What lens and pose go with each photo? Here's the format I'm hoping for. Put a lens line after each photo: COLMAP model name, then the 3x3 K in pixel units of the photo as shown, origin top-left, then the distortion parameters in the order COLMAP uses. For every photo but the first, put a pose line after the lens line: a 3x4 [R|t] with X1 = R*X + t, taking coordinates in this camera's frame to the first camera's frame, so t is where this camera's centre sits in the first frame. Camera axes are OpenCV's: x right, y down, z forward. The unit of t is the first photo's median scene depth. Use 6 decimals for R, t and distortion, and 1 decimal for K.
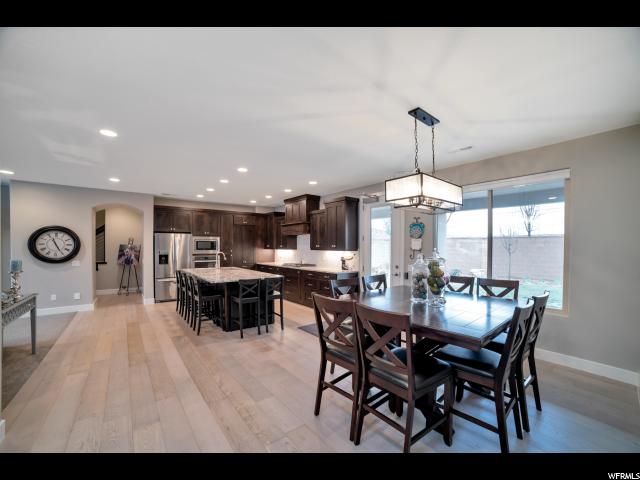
lens RADIAL K [[256.3, 0, 301.9], [0, 256.3, 254.7], [0, 0, 1]] dist [-0.000040, -0.000021]
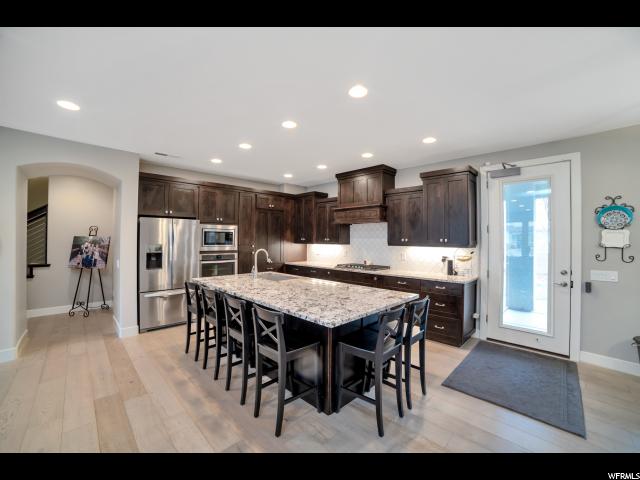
lens RADIAL K [[257.2, 0, 320.0], [0, 257.2, 246.6], [0, 0, 1]] dist [-0.014485, 0.000319]
pose [[0.986699, 0.000297, 0.162560, -0.227440], [-0.000002, 0.999998, -0.001817, -0.012711], [-0.162560, 0.001792, 0.986697, 0.305687]]
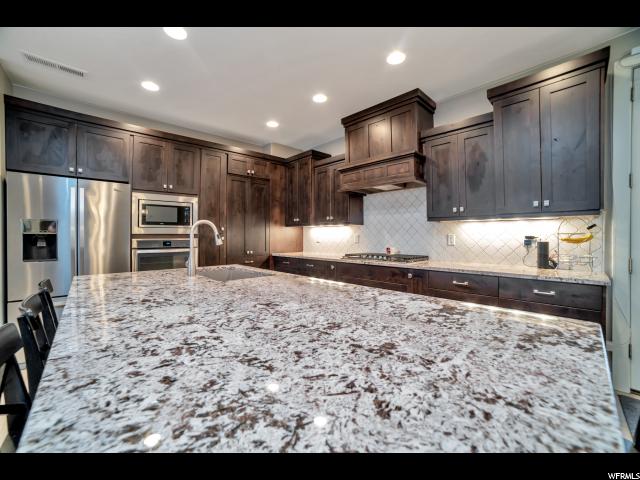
lens RADIAL K [[275.8, 0, 320.0], [0, 275.8, 240.0], [0, 0, 1]] dist [-0.003133, 0.000136]
pose [[0.991377, -0.006318, 0.130891, -0.176874], [0.007290, 0.999949, -0.006951, 0.012382], [-0.130841, 0.007845, 0.991372, 0.503100]]
